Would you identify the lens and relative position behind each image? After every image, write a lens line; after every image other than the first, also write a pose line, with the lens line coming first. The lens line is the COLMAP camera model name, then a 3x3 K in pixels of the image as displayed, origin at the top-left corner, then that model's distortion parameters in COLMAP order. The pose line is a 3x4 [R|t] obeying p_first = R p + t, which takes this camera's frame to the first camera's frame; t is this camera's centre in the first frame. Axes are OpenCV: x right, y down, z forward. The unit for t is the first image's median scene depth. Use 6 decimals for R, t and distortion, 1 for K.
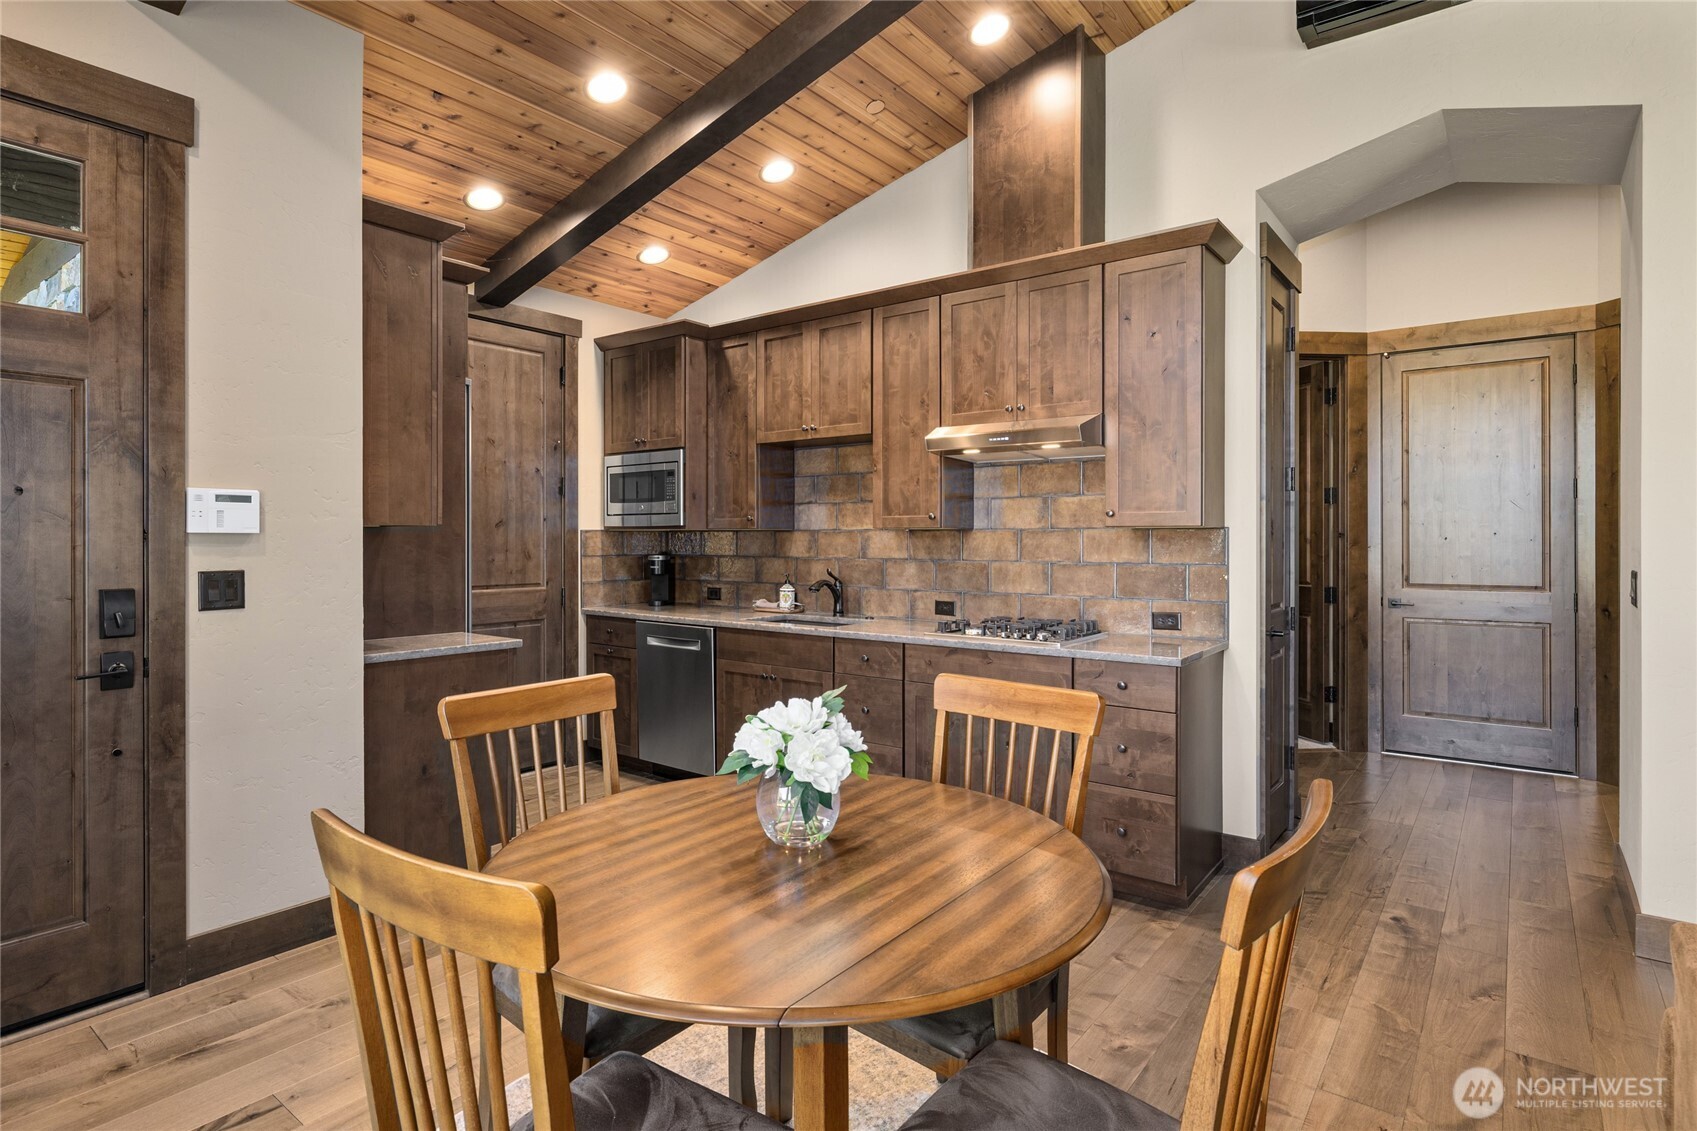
lens RADIAL K [[881.3, 0, 825.6], [0, 881.3, 536.6], [0, 0, 1]] dist [0.000407, -0.000031]
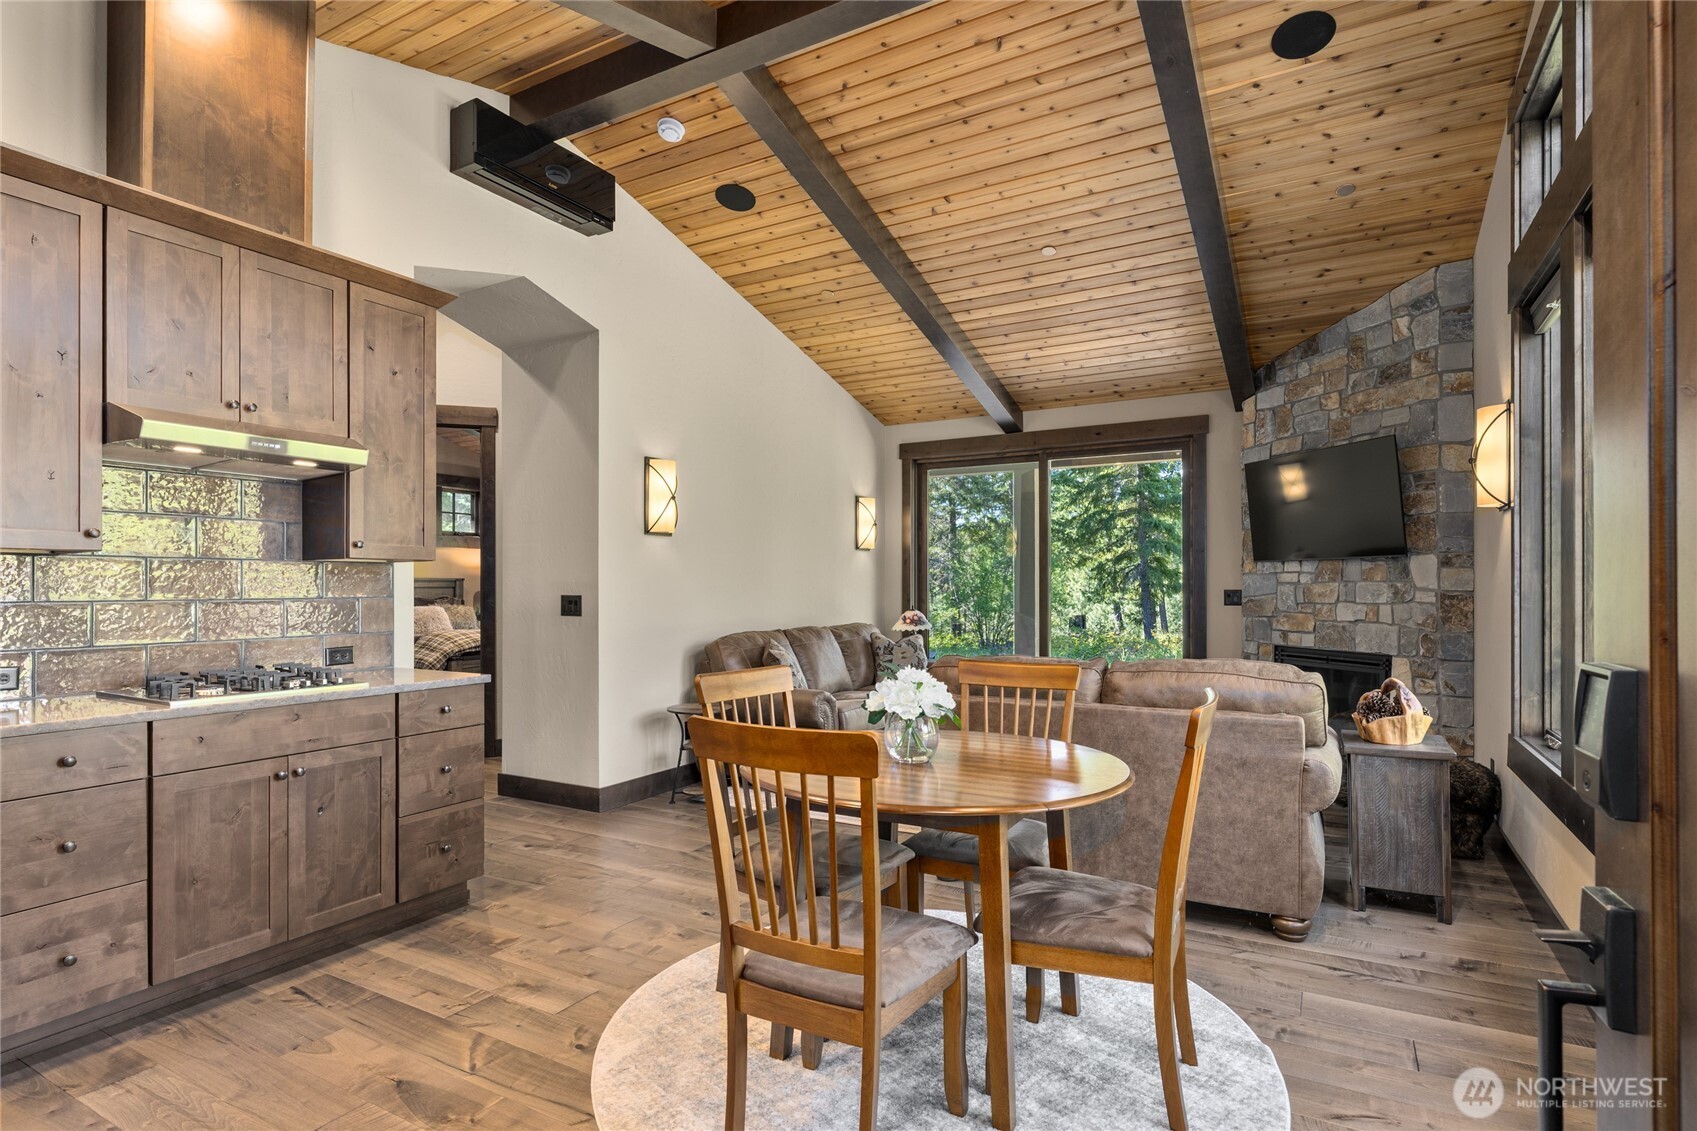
lens RADIAL K [[881.3, 0, 841.0], [0, 881.3, 578.7], [0, 0, 1]] dist [0.000407, -0.000031]
pose [[-0.153307, 0.010981, 0.988118, -0.719652], [0.003120, 0.999939, -0.010629, 0.023304], [-0.988174, 0.001454, -0.153332, 0.640888]]
